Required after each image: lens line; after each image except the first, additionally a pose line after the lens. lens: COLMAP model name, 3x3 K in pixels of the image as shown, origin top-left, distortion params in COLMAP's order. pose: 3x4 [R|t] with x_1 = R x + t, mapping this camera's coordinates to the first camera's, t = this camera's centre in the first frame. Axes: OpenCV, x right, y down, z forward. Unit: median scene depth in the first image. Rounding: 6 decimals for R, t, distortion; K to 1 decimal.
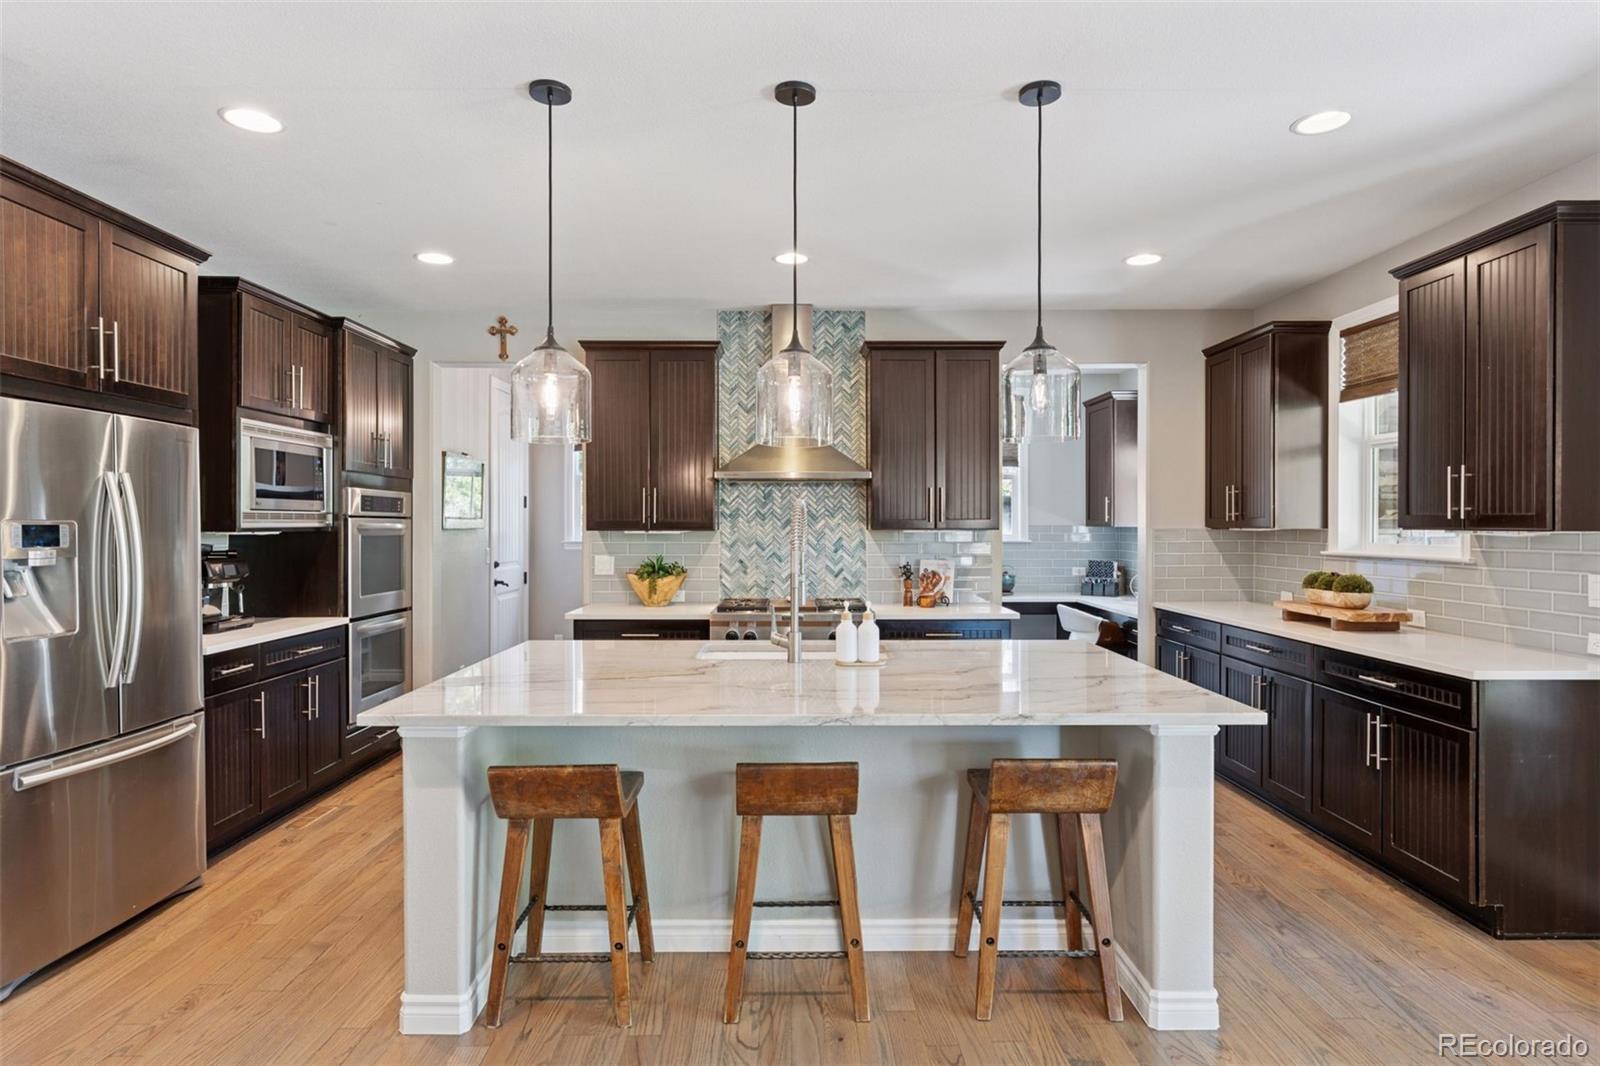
lens RADIAL K [[896.5, 0, 798.5], [0, 896.5, 530.3], [0, 0, 1]] dist [-0.002624, 0.003001]
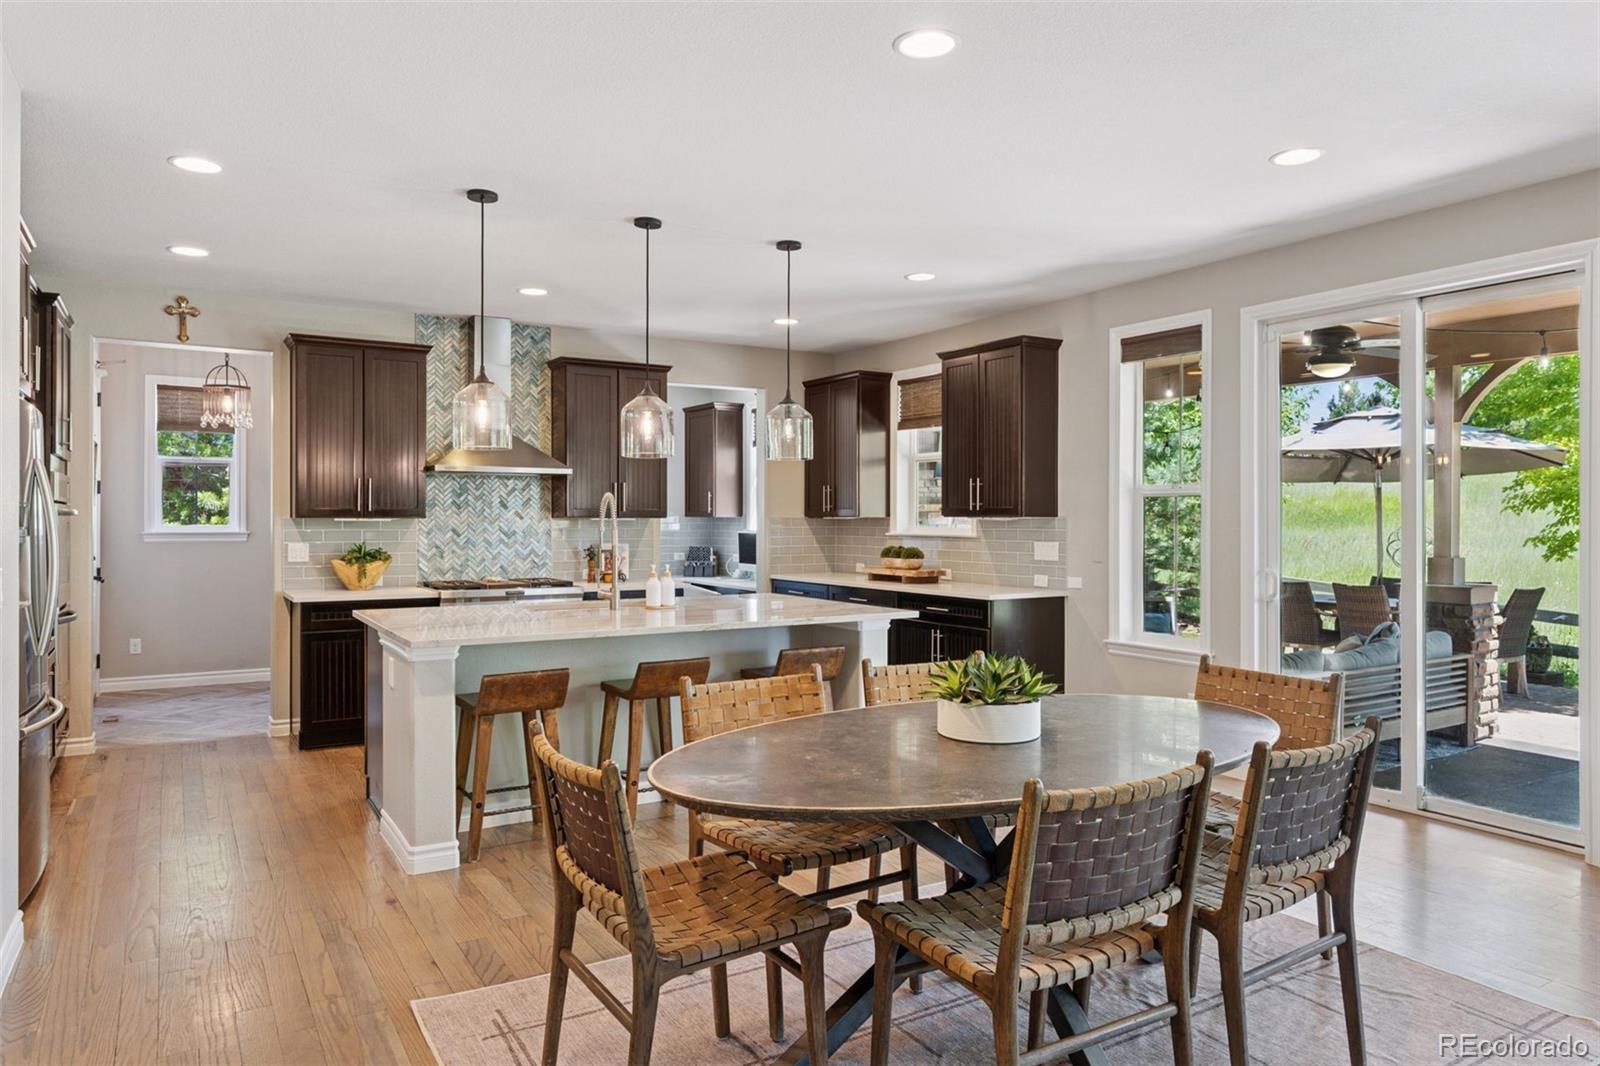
lens RADIAL K [[1036.9, 0, 812.4], [0, 1036.9, 528.0], [0, 0, 1]] dist [-0.000130, 0.000947]
pose [[0.853170, -0.003015, 0.521624, -0.392084], [0.001697, 0.999994, 0.003003, 0.010367], [-0.521630, -0.001677, 0.853170, -0.363165]]
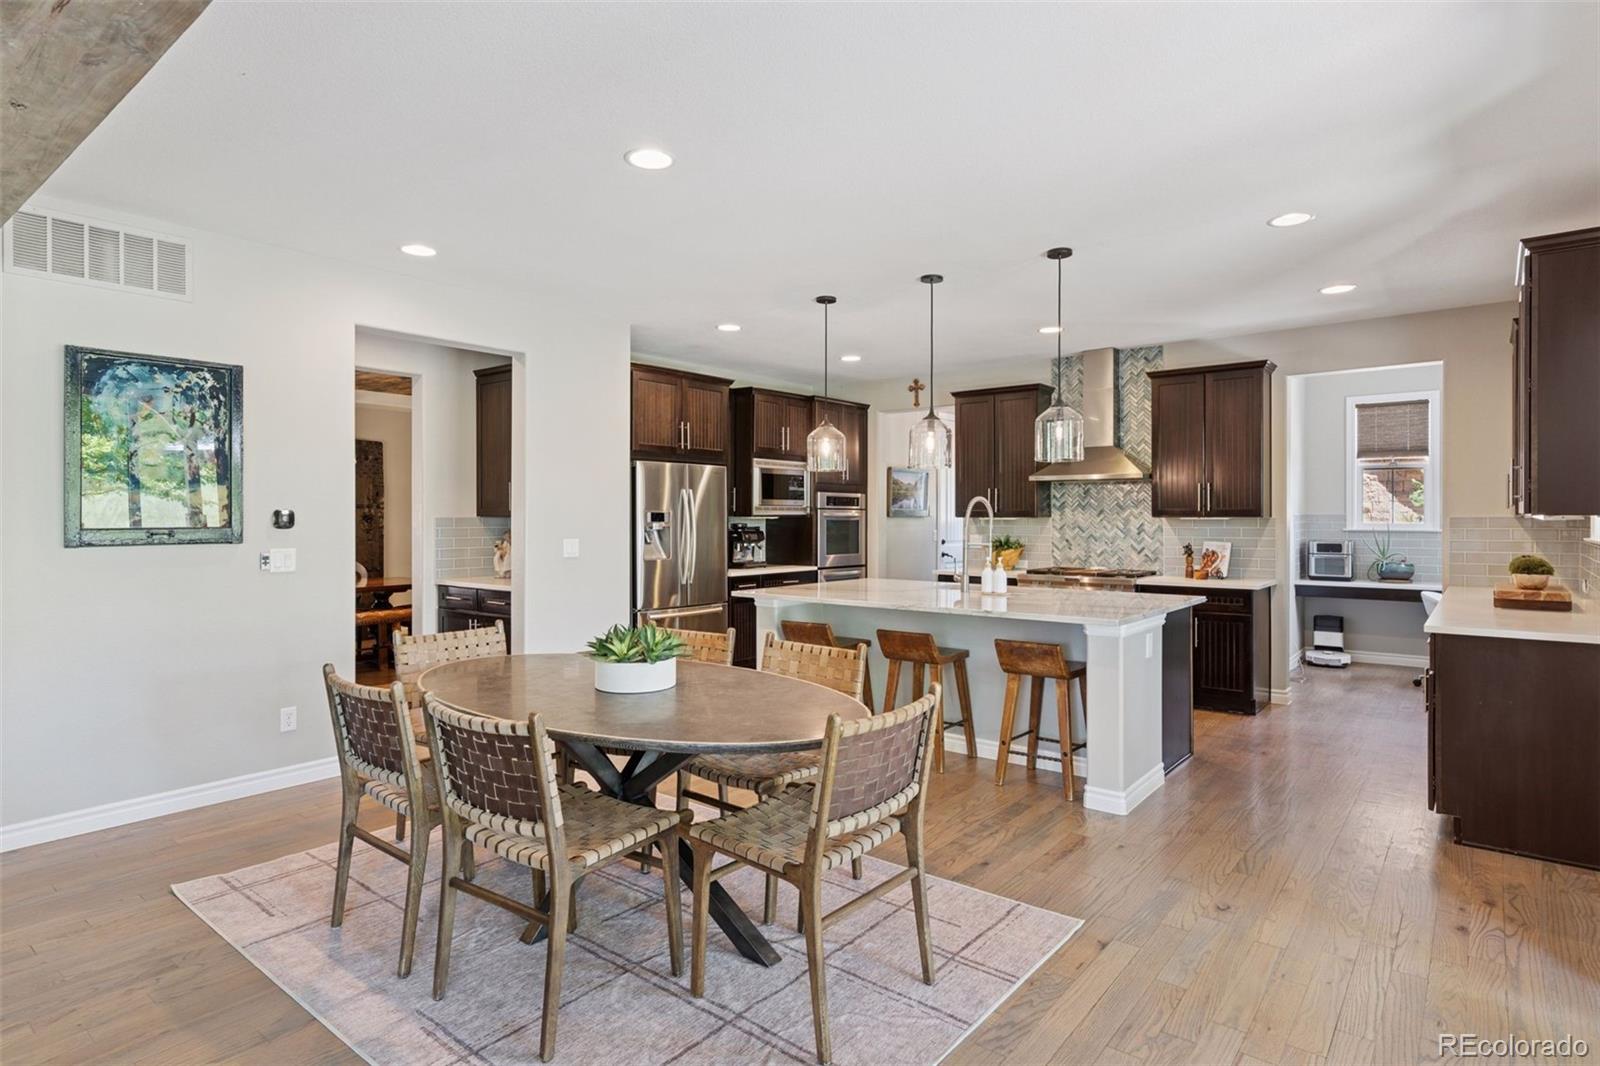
lens RADIAL K [[860.2, 0, 799.3], [0, 860.2, 514.2], [0, 0, 1]] dist [0.008910, -0.000282]
pose [[0.774587, -0.001204, -0.632466, 0.529335], [-0.005116, 0.999954, -0.008169, 0.009208], [0.632447, 0.009563, 0.774545, -0.319974]]
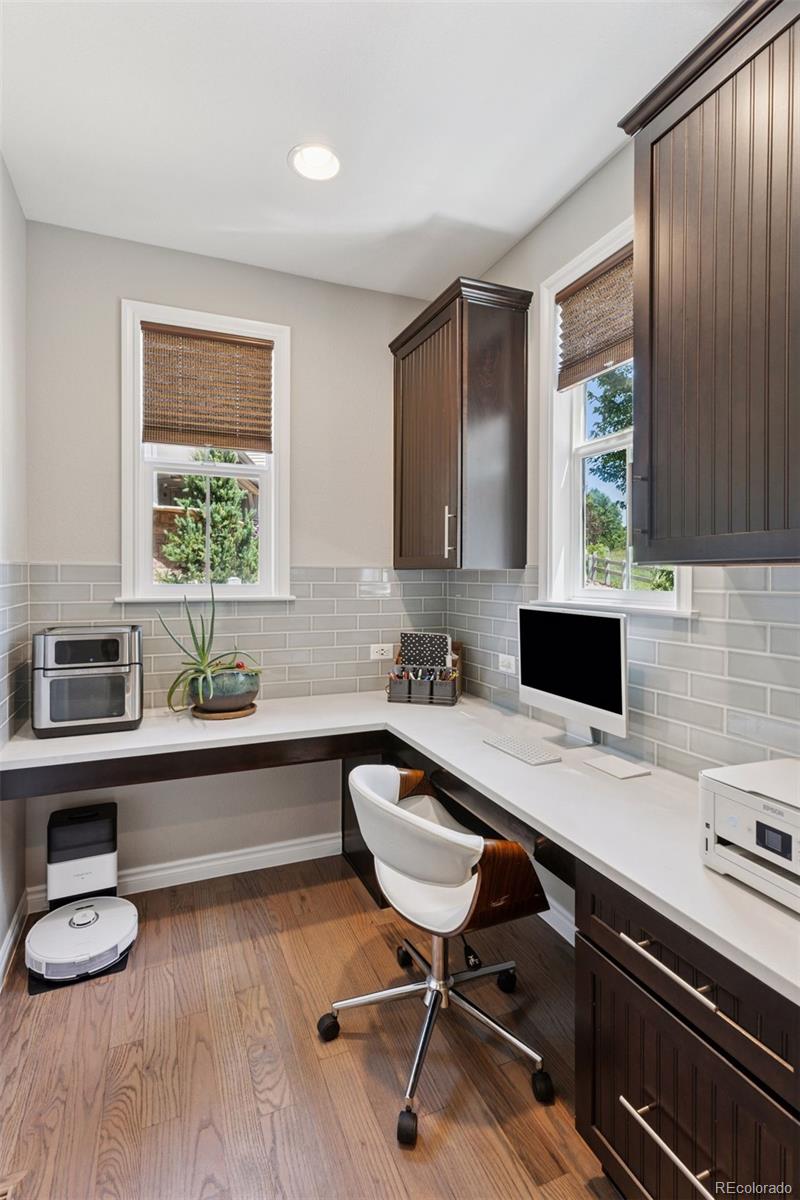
lens RADIAL K [[574.9, 0, 401.4], [0, 574.9, 581.2], [0, 0, 1]] dist [0.001063, 0.003539]
pose [[0.921232, 0.002351, 0.389008, 0.316199], [-0.001507, 0.999996, -0.002475, 0.005598], [-0.389012, 0.001694, 0.921231, 1.136061]]
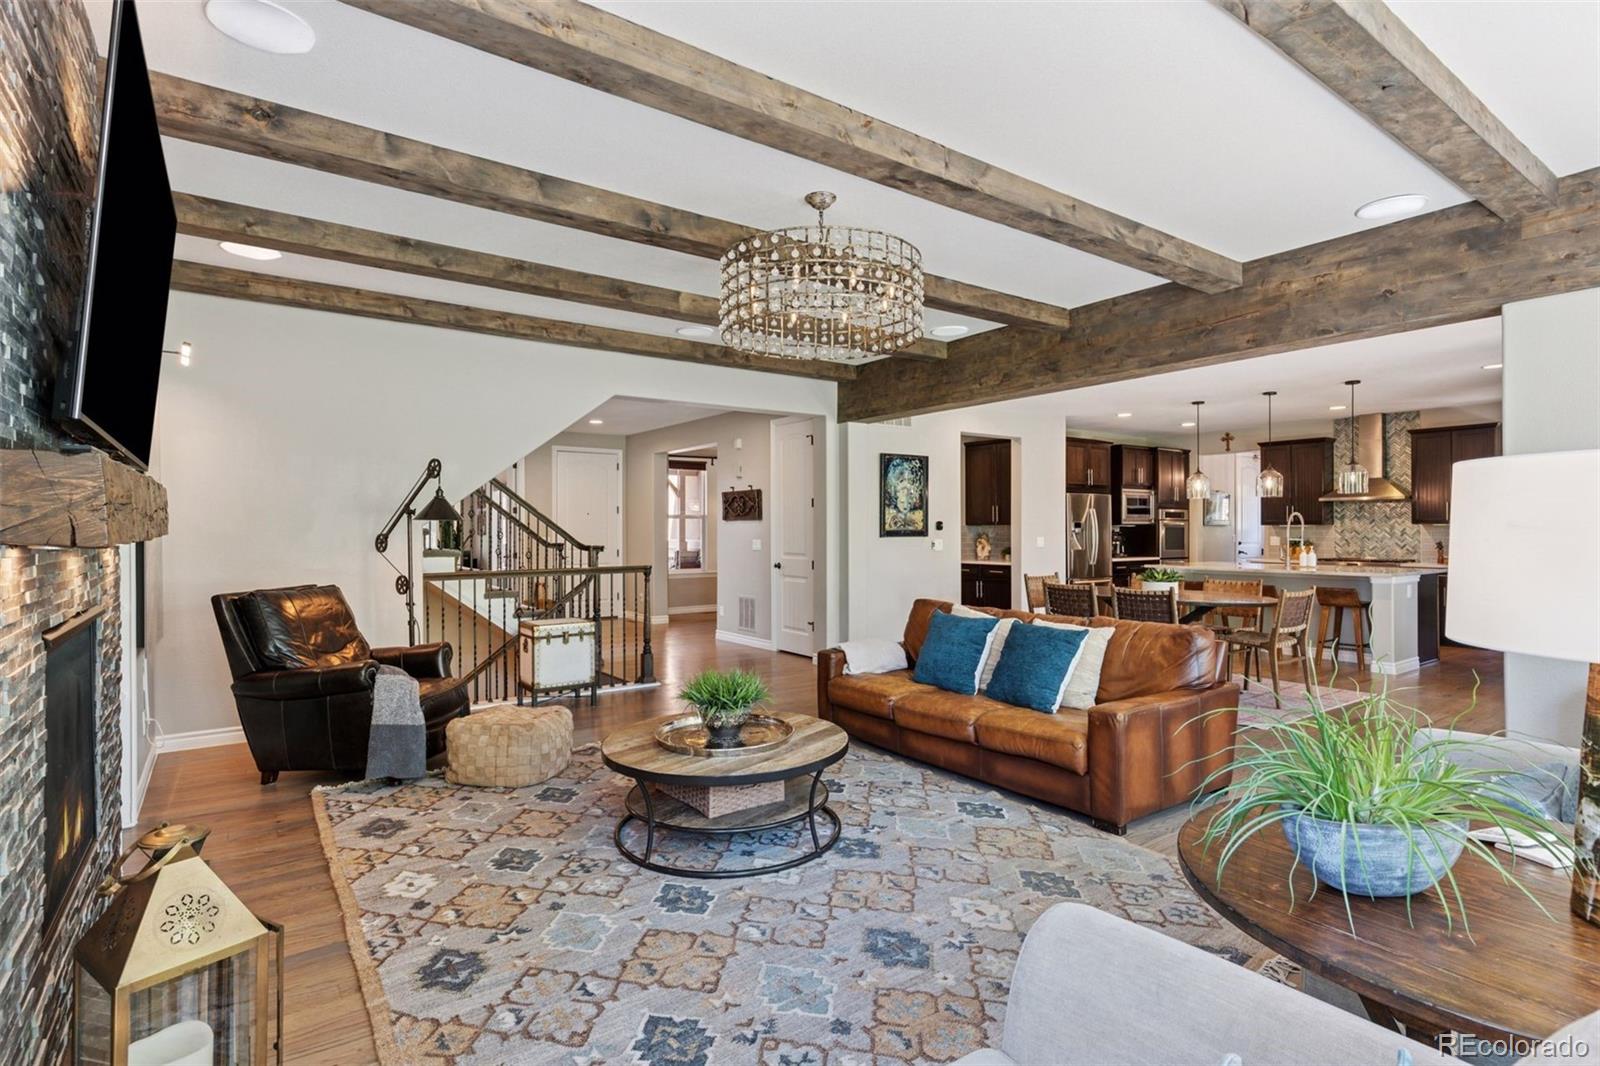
lens RADIAL K [[797.5, 0, 812.9], [0, 797.5, 525.2], [0, 0, 1]] dist [0.012846, 0.001490]
pose [[0.590235, -0.005041, -0.807216, 0.824728], [-0.003847, 0.999952, -0.009057, 0.026178], [0.807222, 0.008451, 0.590187, -1.264529]]
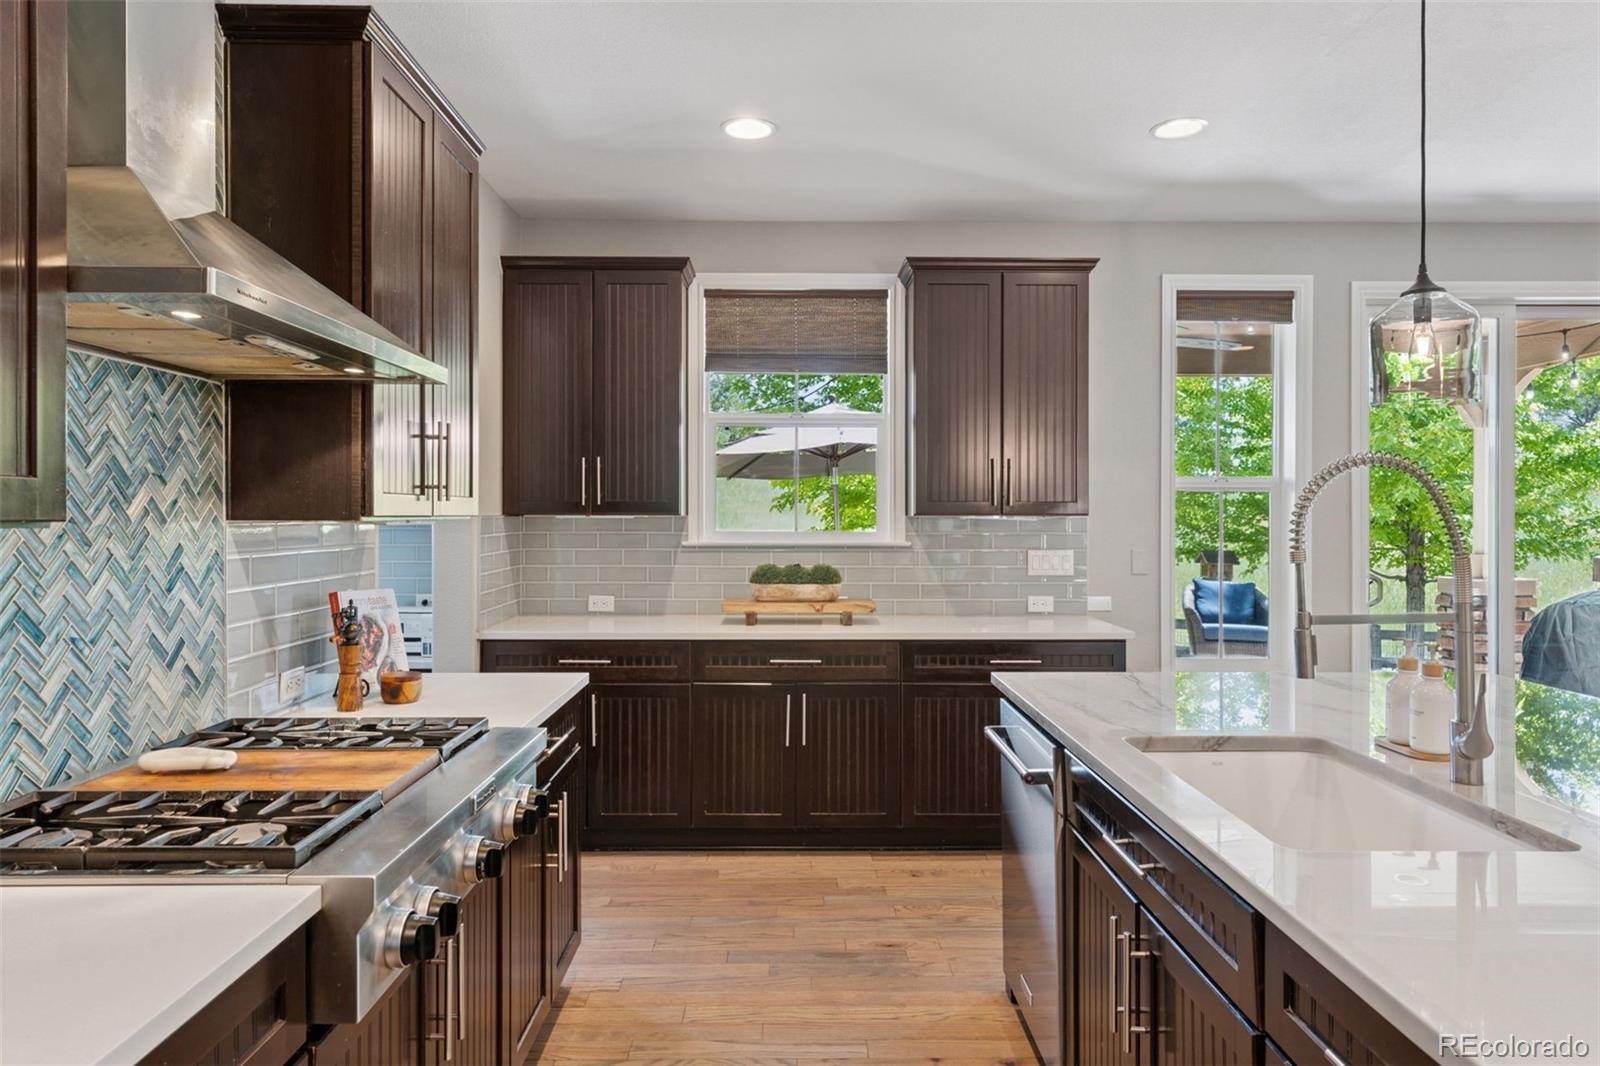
lens RADIAL K [[1002.4, 0, 795.9], [0, 1002.4, 512.6], [0, 0, 1]] dist [-0.003220, 0.000762]
pose [[0.001389, 0.002679, 0.999995, -0.373946], [0.006339, 0.999976, -0.002687, -0.001421], [-0.999979, 0.006343, 0.001372, 0.916670]]
